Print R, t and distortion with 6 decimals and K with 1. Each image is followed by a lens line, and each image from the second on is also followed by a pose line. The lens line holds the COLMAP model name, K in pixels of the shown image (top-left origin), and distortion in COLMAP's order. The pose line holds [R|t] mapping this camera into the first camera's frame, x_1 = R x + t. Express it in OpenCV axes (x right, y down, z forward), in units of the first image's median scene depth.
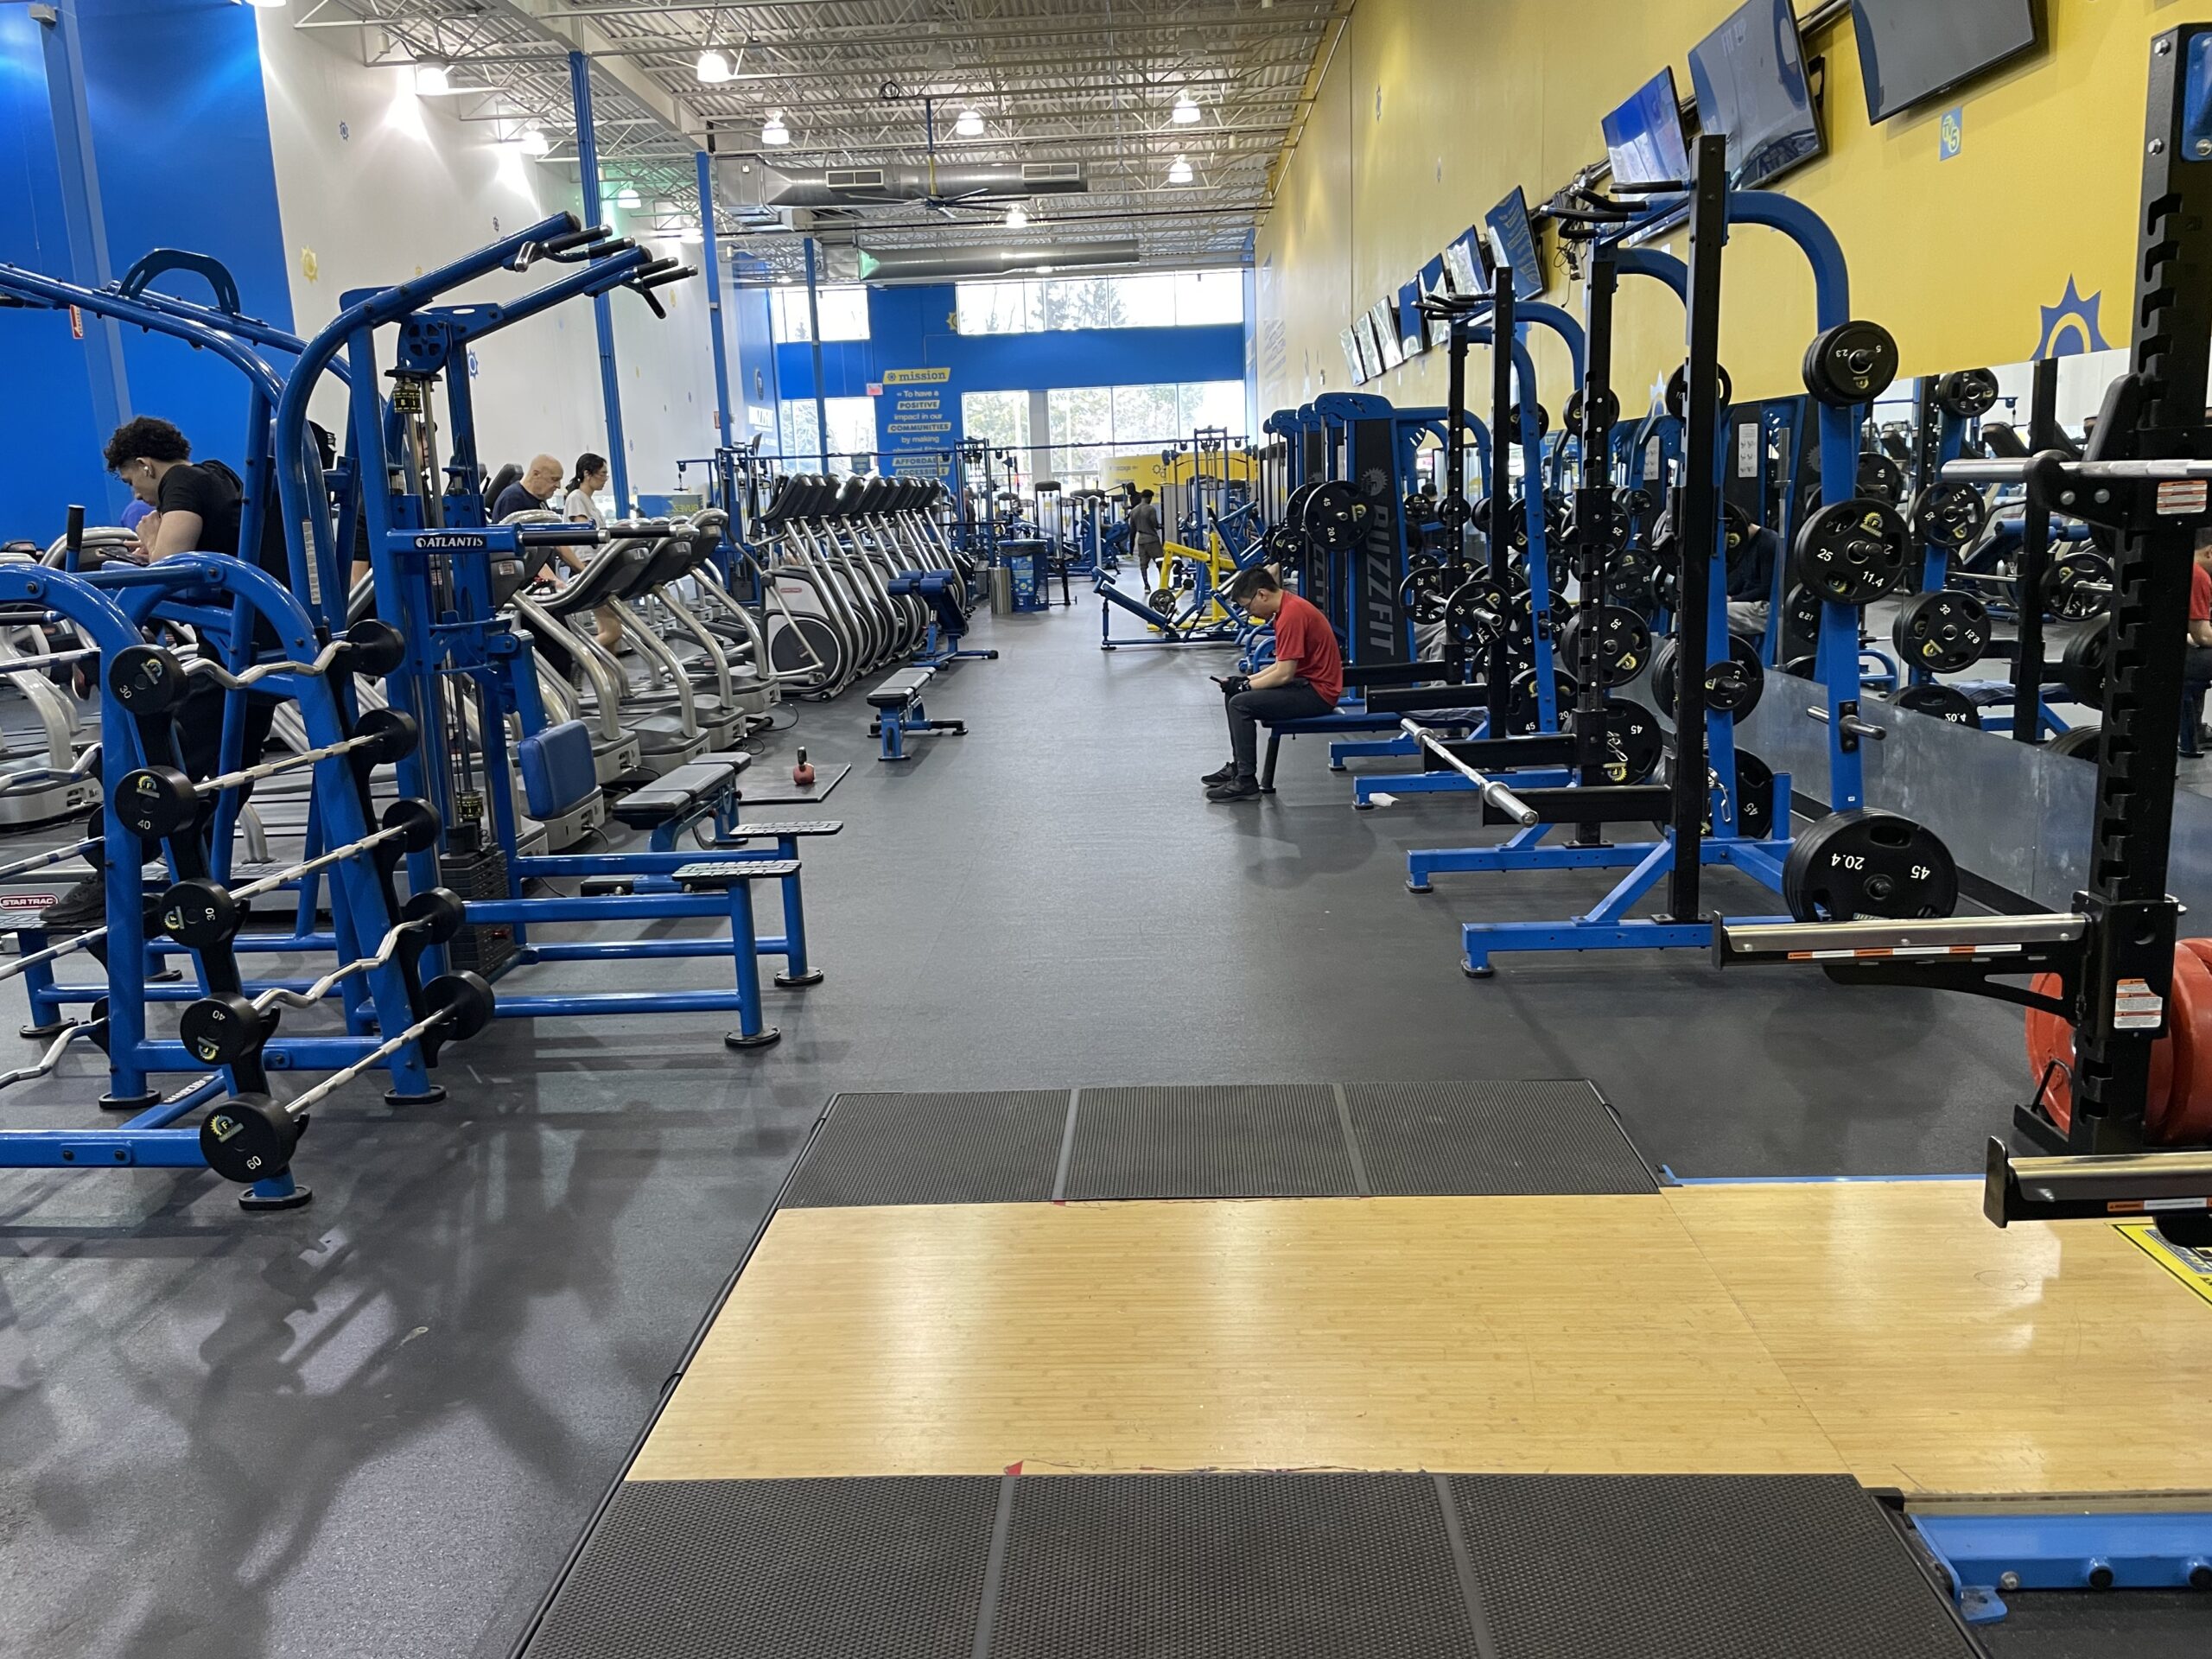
lens RADIAL K [[1722.7, 0, 1087.3], [0, 1722.7, 847.6], [0, 0, 1]] dist [0.046732, -0.038096]
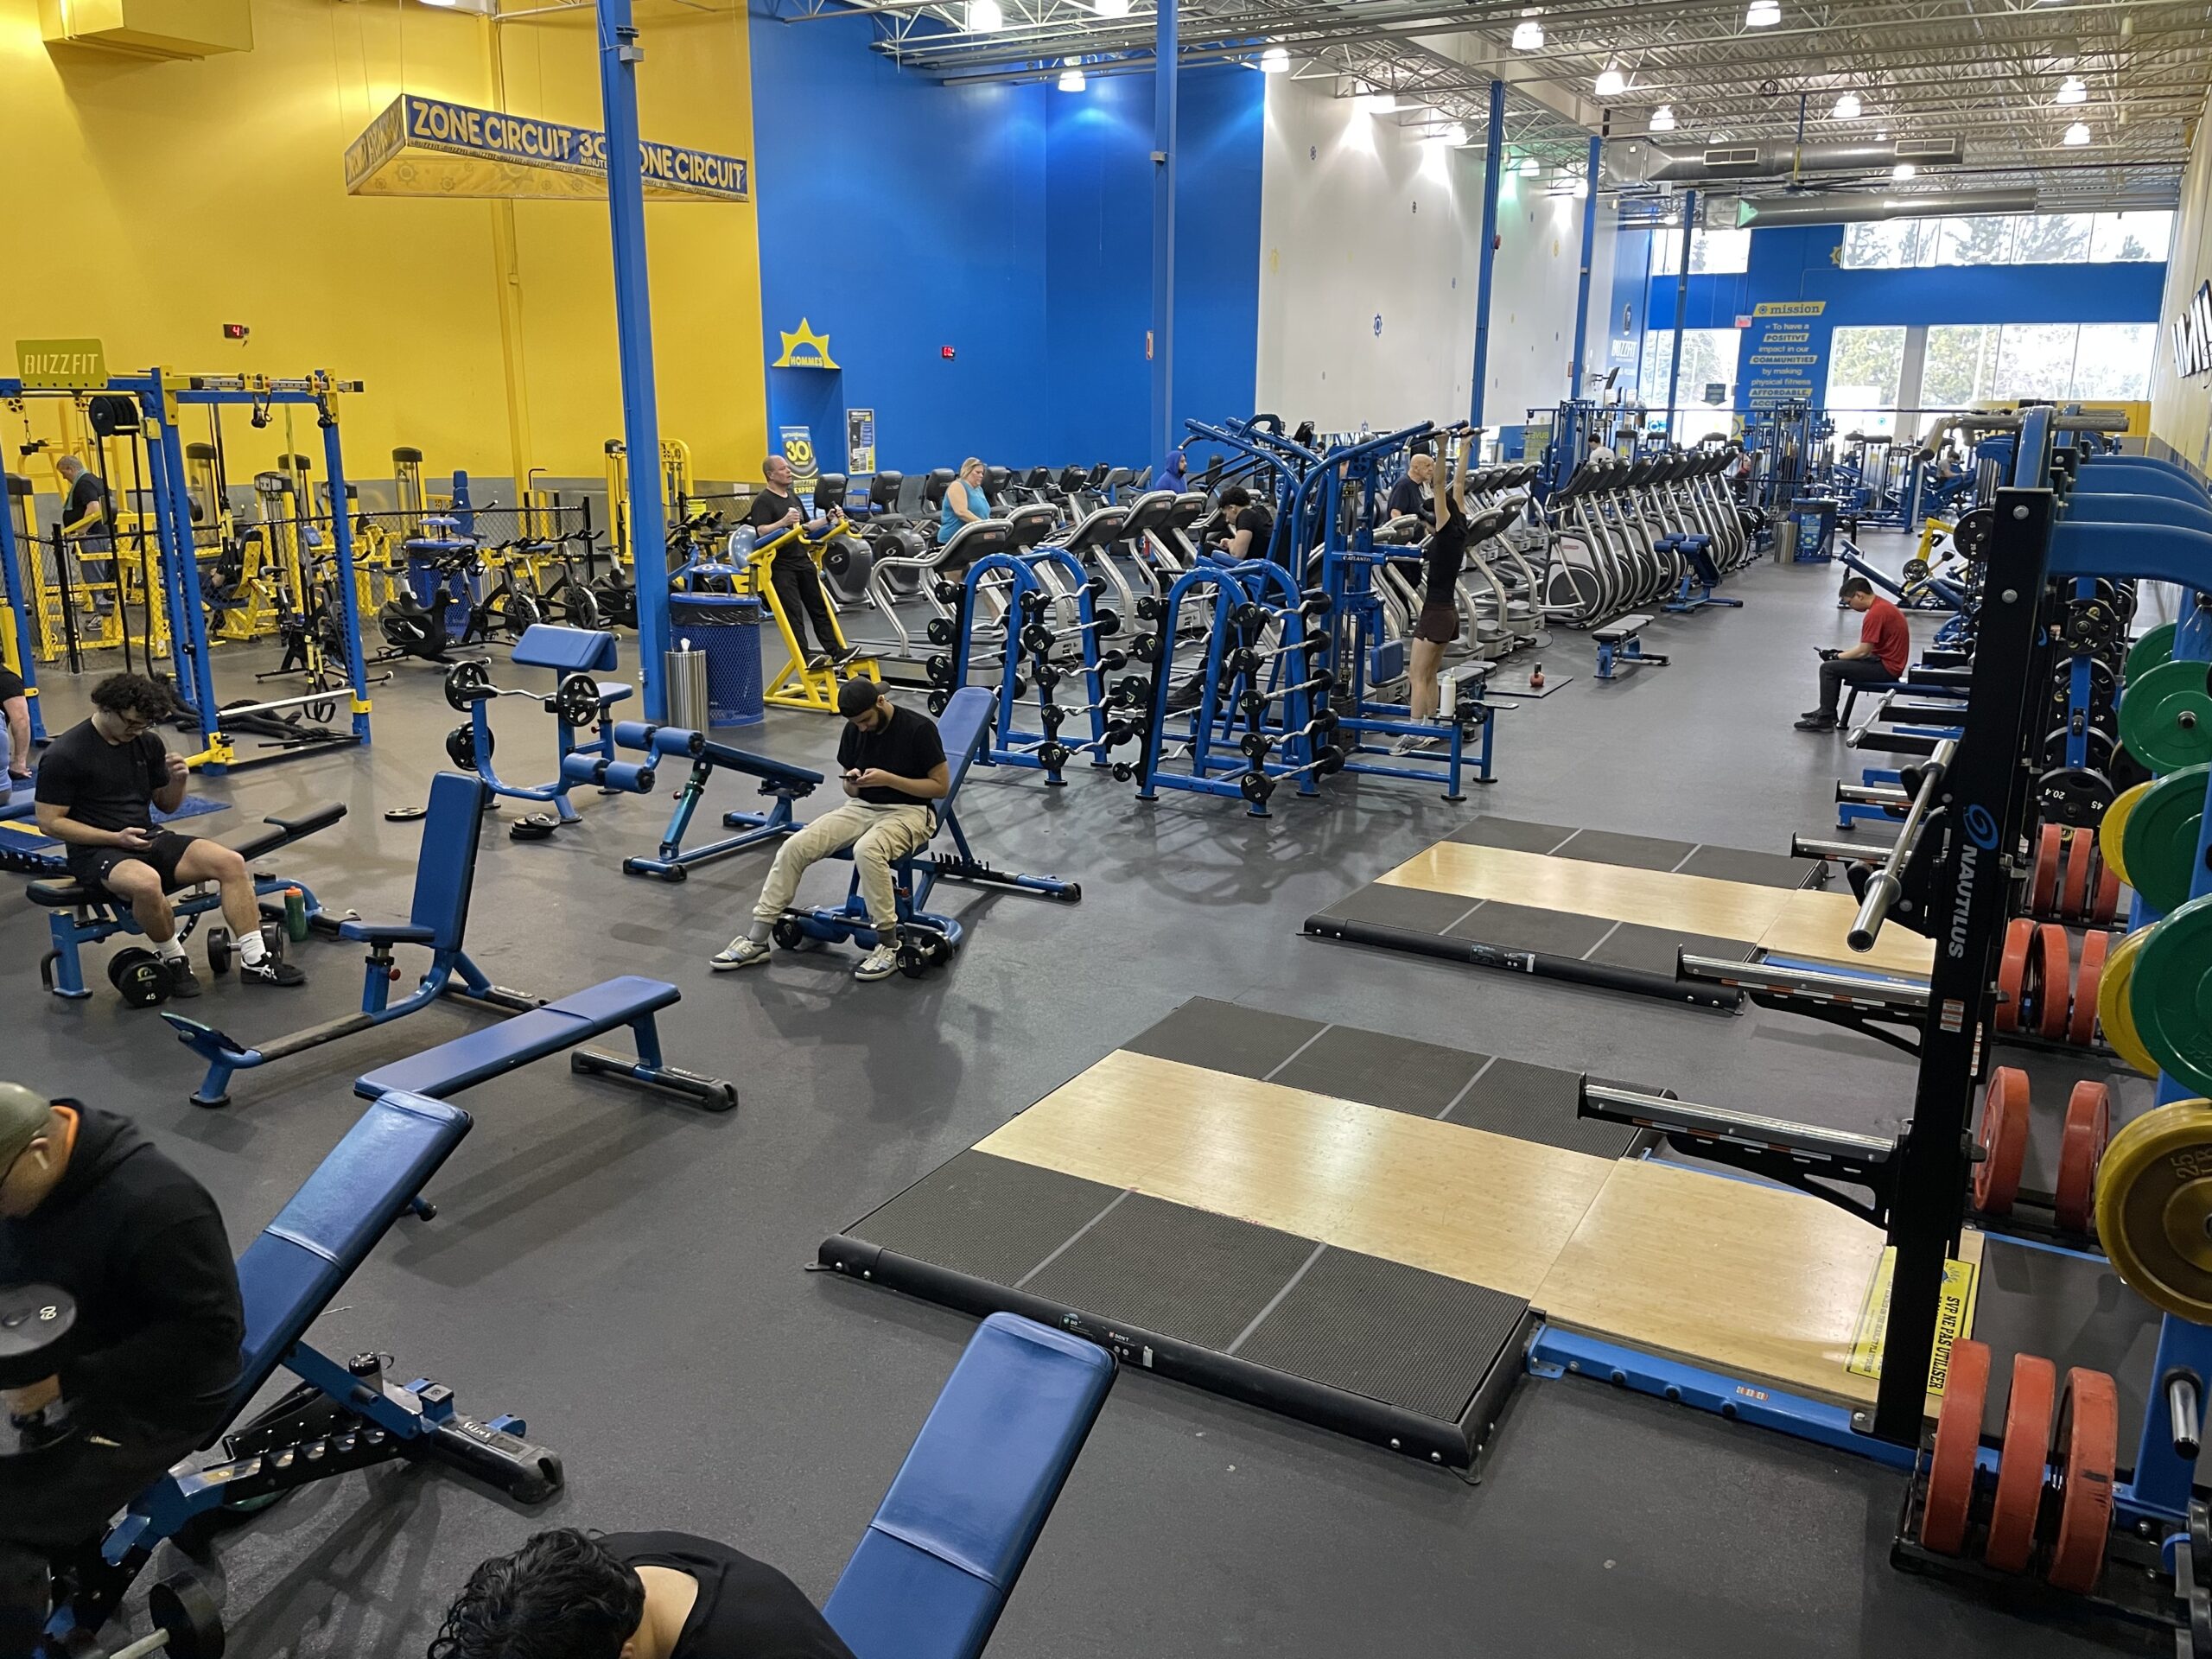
lens RADIAL K [[1722.7, 0, 1083.2], [0, 1722.7, 825.0], [0, 0, 1]] dist [0.046732, -0.038096]
pose [[0.883076, 0.159697, -0.441219, 0.106778], [-0.137810, 0.987103, 0.081457, 0.009809], [0.448537, -0.011128, 0.893695, -0.342712]]
